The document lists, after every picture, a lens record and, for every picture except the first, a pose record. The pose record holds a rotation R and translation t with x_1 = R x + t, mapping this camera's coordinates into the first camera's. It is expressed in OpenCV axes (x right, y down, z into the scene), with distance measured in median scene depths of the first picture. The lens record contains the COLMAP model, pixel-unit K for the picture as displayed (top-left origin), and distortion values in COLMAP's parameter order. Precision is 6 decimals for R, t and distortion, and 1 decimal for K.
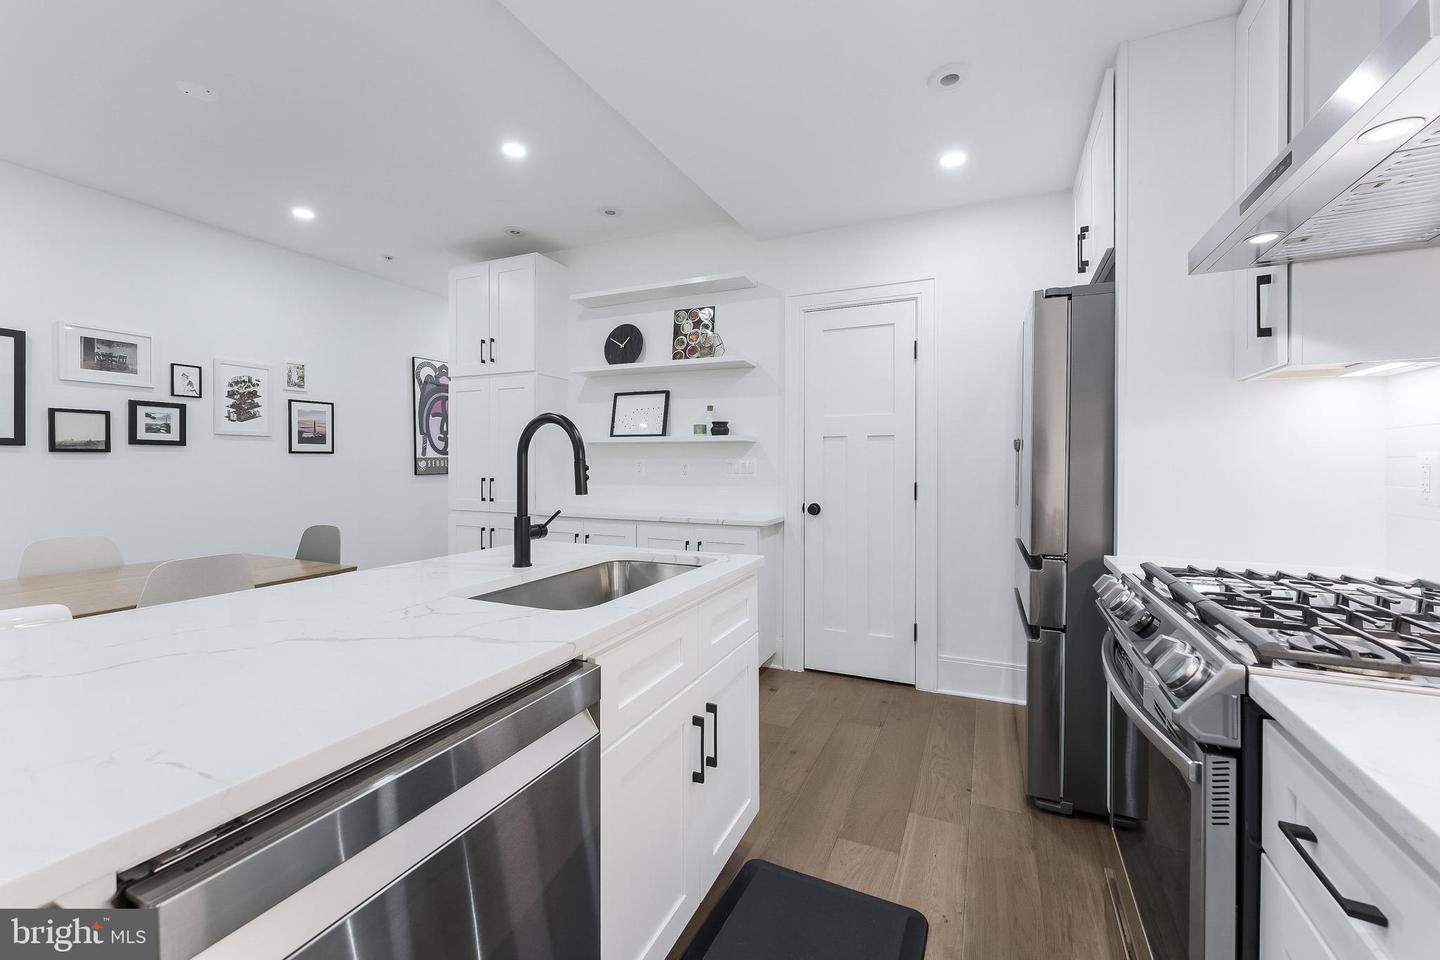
lens RADIAL K [[584.3, 0, 723.7], [0, 584.3, 469.8], [0, 0, 1]] dist [0.003906, -0.001650]
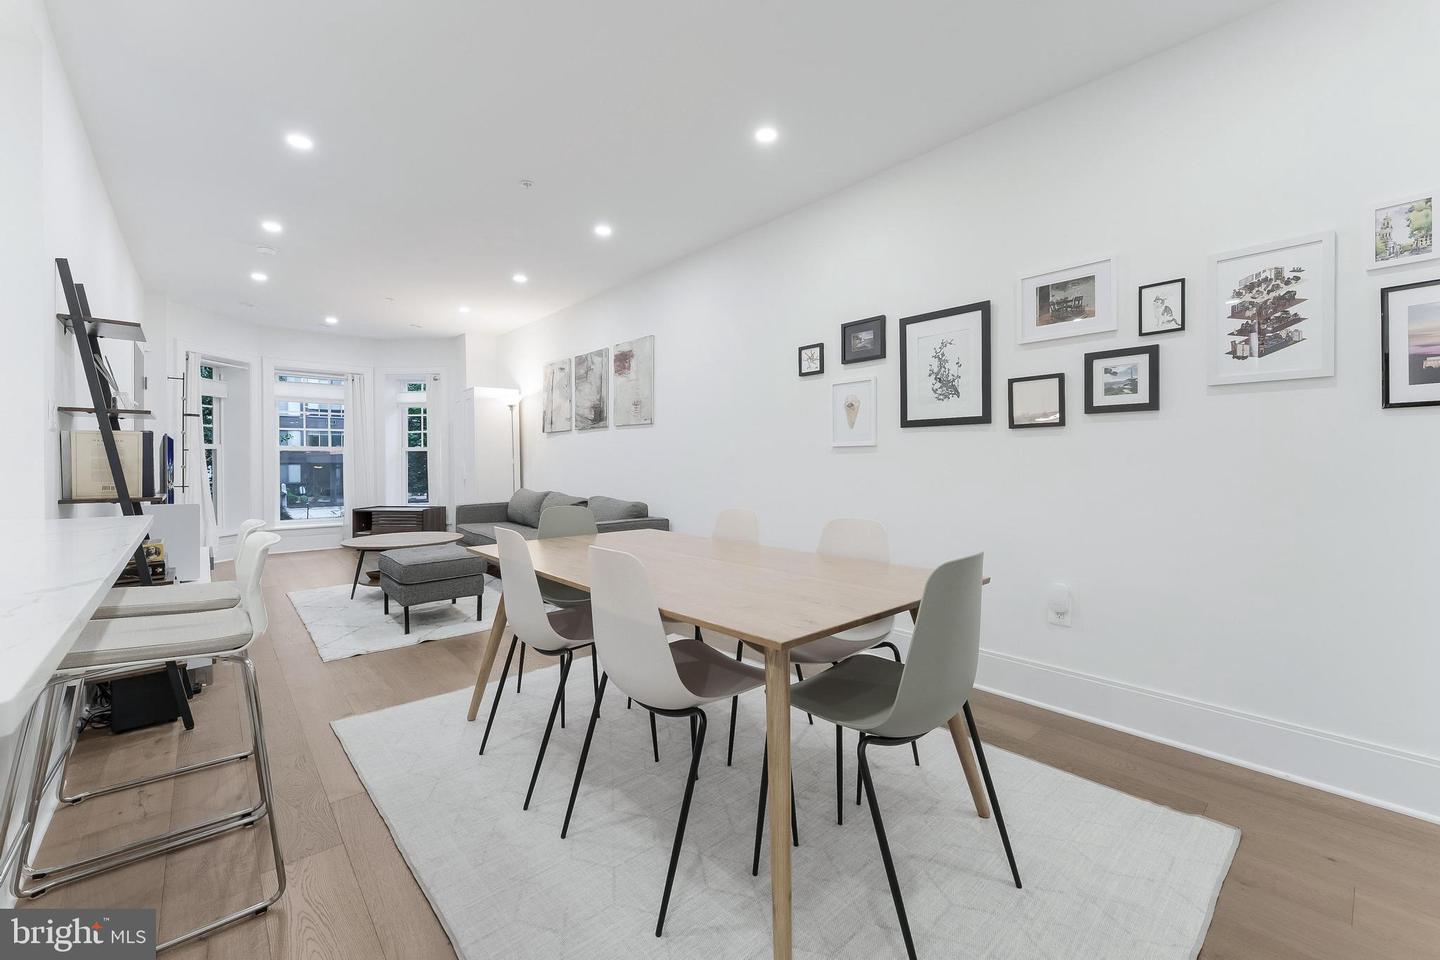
lens RADIAL K [[584.3, 0, 725.2], [0, 584.3, 466.1], [0, 0, 1]] dist [0.003906, -0.001650]
pose [[-0.404794, 0.005958, -0.914388, -0.150263], [-0.007413, 0.999925, 0.009797, 0.018696], [0.914378, 0.010744, -0.404719, 0.873695]]
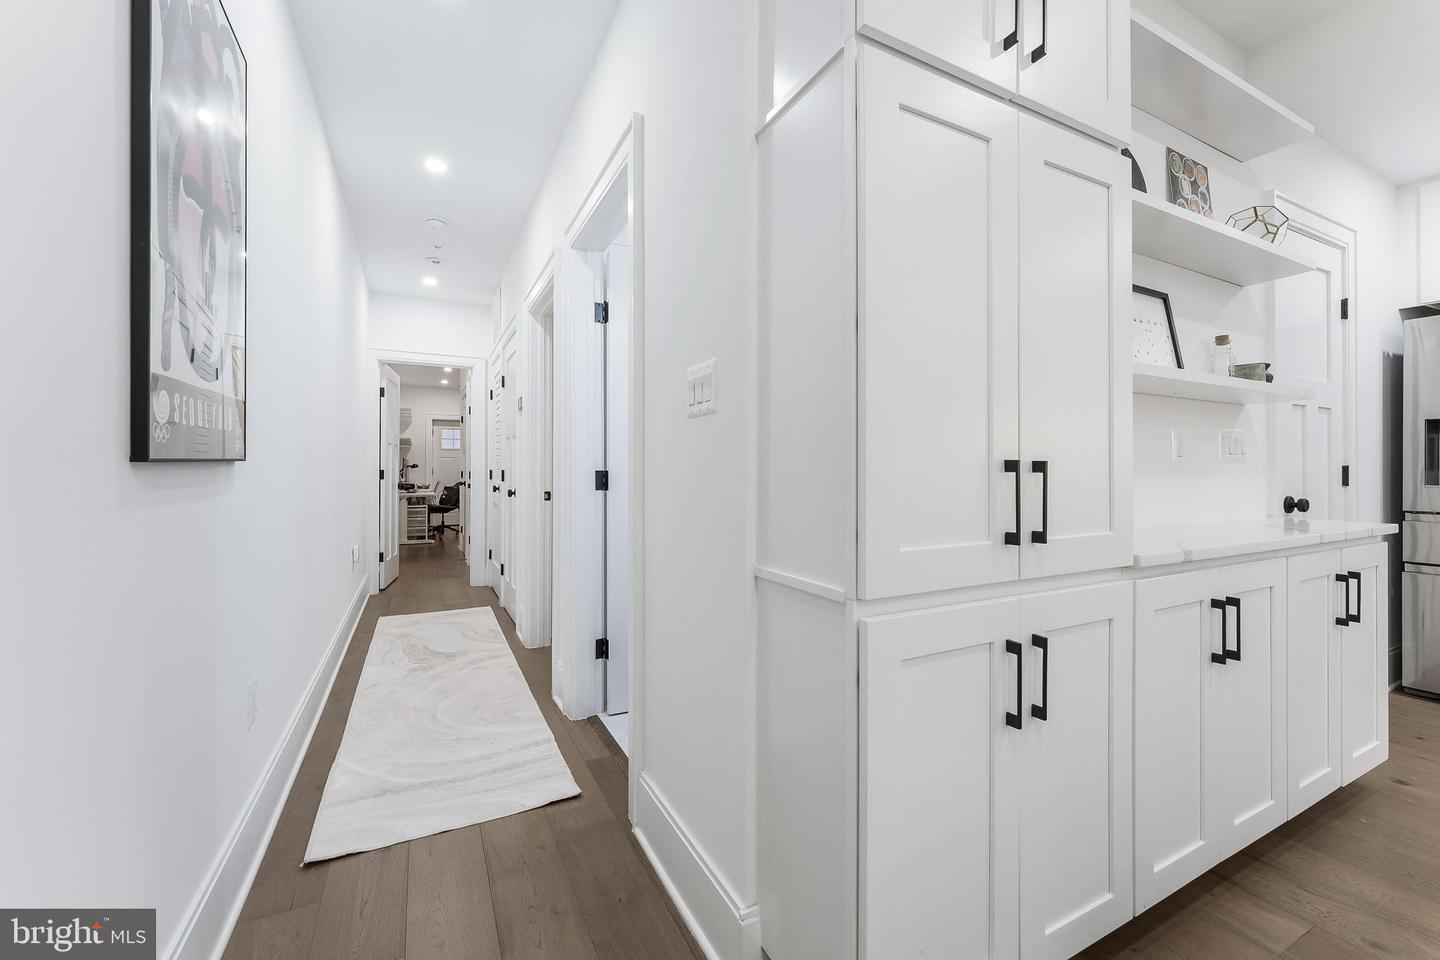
lens RADIAL K [[584.3, 0, 718.9], [0, 584.3, 468.3], [0, 0, 1]] dist [0.003906, -0.001650]
pose [[0.622315, -0.000067, 0.782767, -0.827465], [0.010298, 0.999914, -0.008102, 0.021767], [-0.782699, 0.013103, 0.622262, 1.086600]]
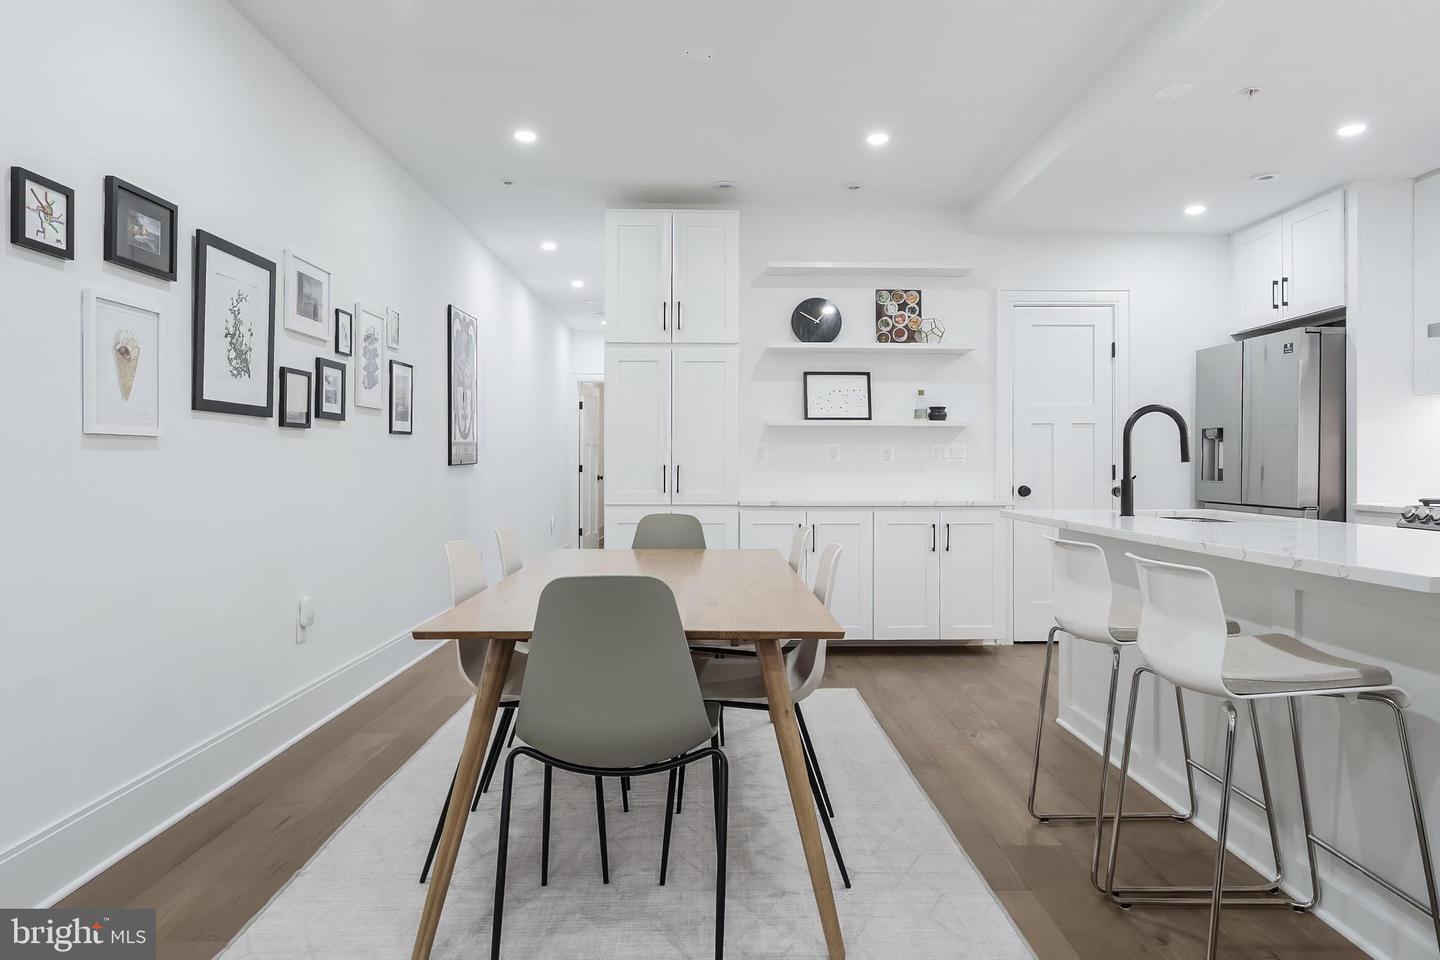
lens RADIAL K [[873.4, 0, 727.6], [0, 873.4, 468.2], [0, 0, 1]] dist [-0.001702, -0.001844]
pose [[0.903484, -0.004730, 0.428596, -1.010076], [0.006376, 0.999977, -0.002404, 0.025651], [-0.428574, 0.004905, 0.903493, -0.212131]]
